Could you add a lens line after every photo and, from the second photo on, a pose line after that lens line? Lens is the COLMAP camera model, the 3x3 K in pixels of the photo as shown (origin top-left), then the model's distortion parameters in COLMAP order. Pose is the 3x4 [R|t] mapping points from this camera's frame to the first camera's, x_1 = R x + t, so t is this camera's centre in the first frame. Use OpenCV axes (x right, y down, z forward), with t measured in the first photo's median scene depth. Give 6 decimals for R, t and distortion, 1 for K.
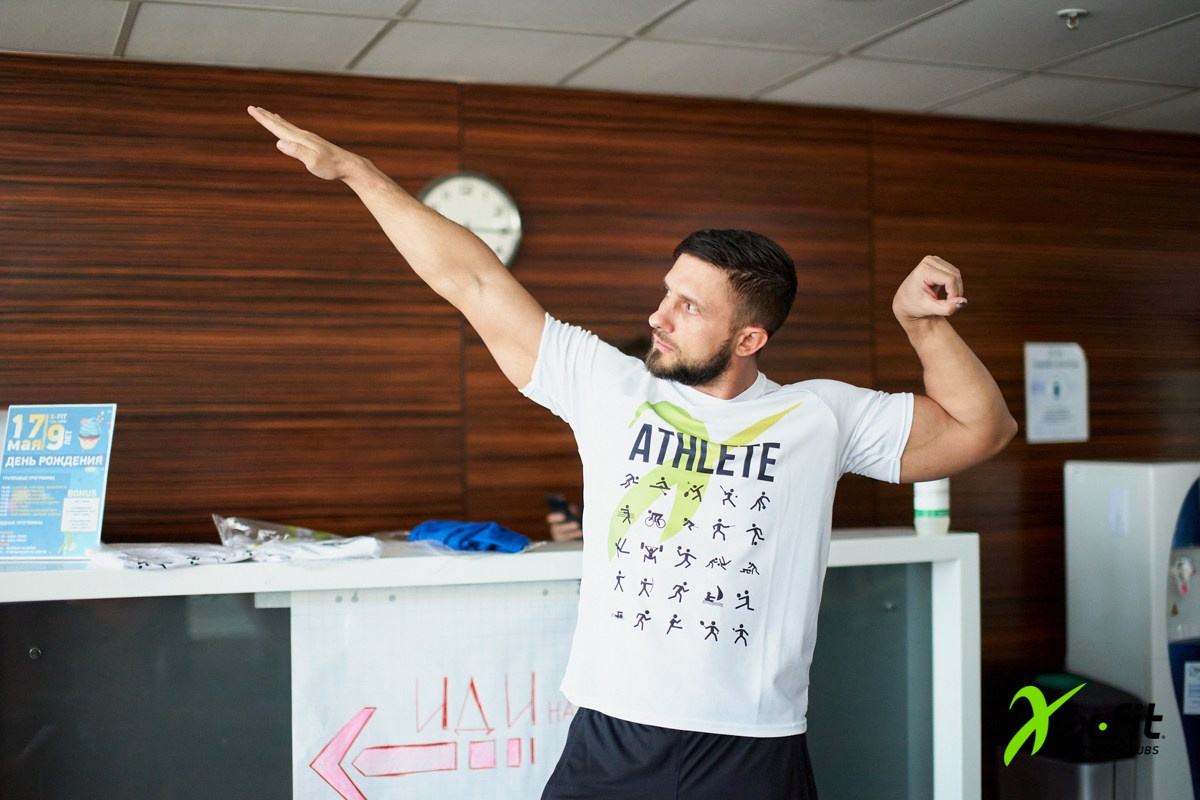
lens RADIAL K [[1640.2, 0, 601.3], [0, 1640.2, 399.9], [0, 0, 1]] dist [-0.092249, 0.071090]
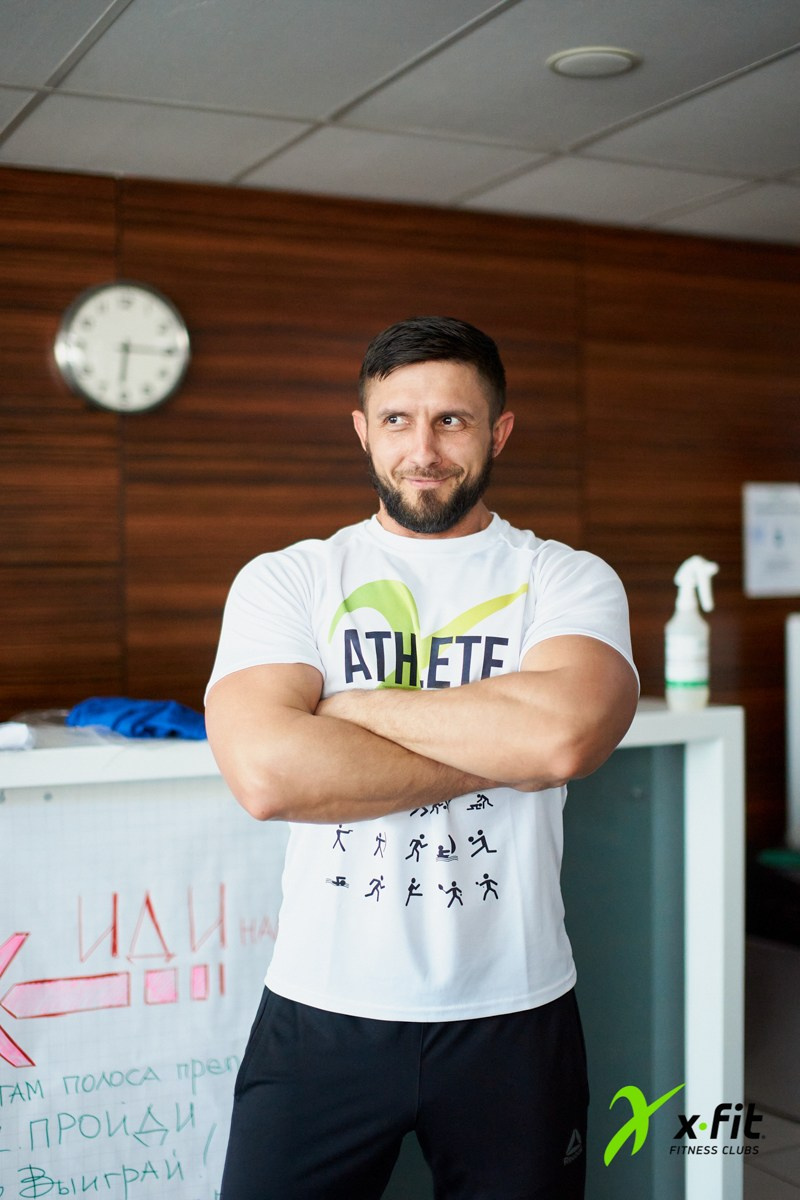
lens RADIAL K [[1640.2, 0, 393.0], [0, 1640.2, 601.6], [0, 0, 1]] dist [-0.092249, 0.071090]
pose [[0.995483, -0.000636, 0.094939, -0.028115], [-0.002899, 0.999308, 0.037094, -0.004338], [-0.094897, -0.037202, 0.994792, 0.151675]]
